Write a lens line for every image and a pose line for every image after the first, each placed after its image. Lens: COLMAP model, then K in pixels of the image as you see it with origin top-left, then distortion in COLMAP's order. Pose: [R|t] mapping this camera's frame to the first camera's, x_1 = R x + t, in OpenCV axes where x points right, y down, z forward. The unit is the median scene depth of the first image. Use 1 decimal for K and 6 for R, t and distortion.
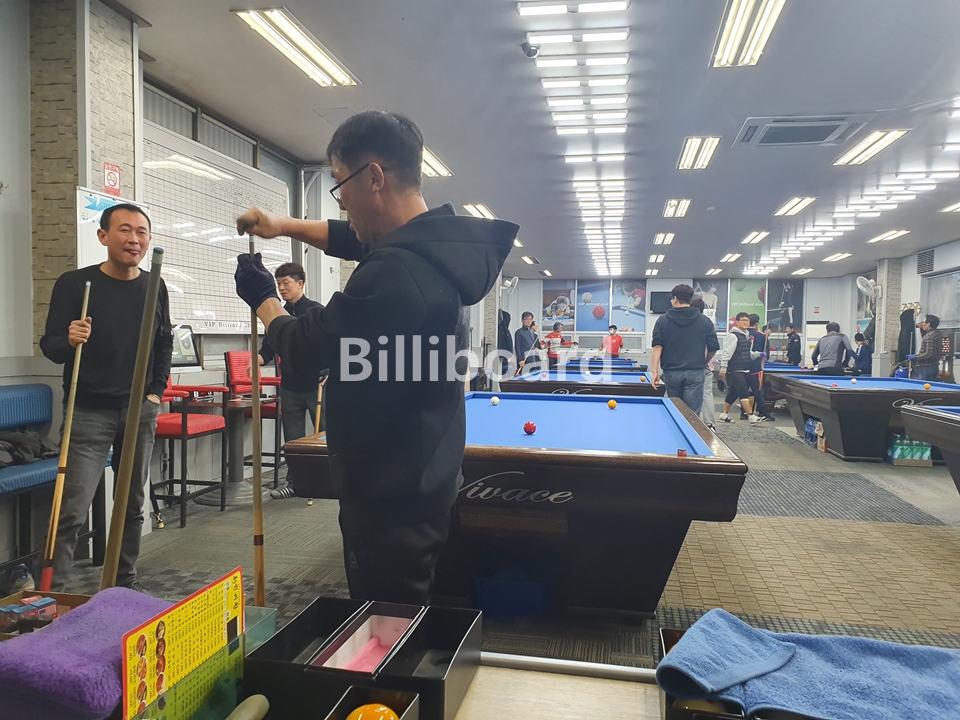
lens RADIAL K [[753.0, 0, 479.3], [0, 753.0, 366.9], [0, 0, 1]] dist [0.002904, 0.037757]
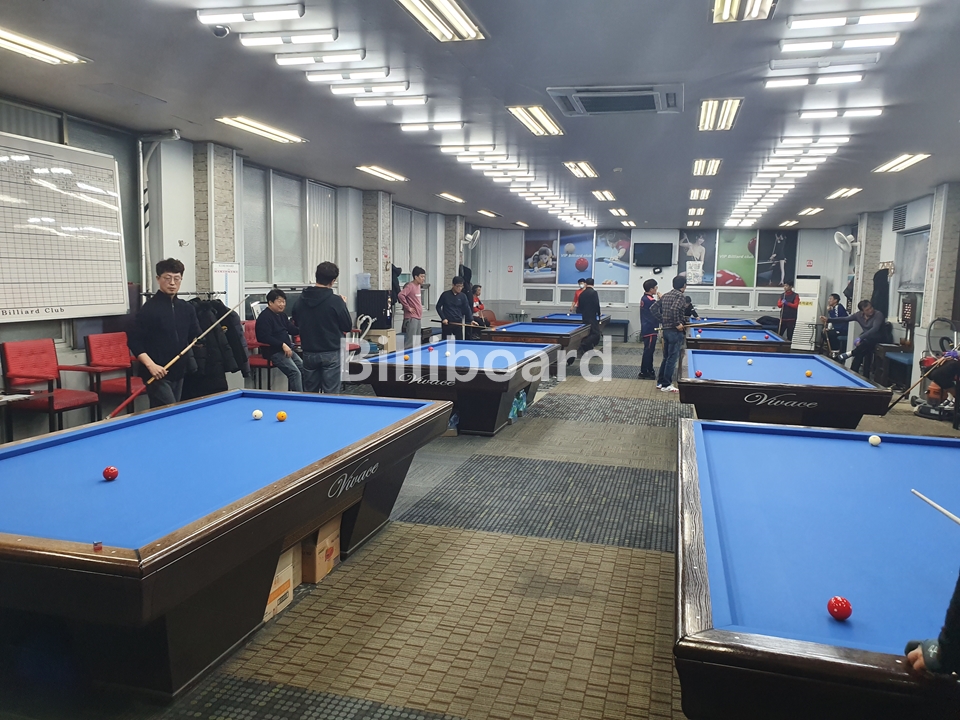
lens RADIAL K [[745.4, 0, 480.0], [0, 745.4, 360.0], [0, 0, 1]] dist [0.082939, -0.179281]
pose [[0.996707, 0.013172, -0.080015, 0.307641], [-0.006918, 0.996935, 0.077934, -0.067978], [0.080796, -0.077124, 0.993742, 0.073371]]
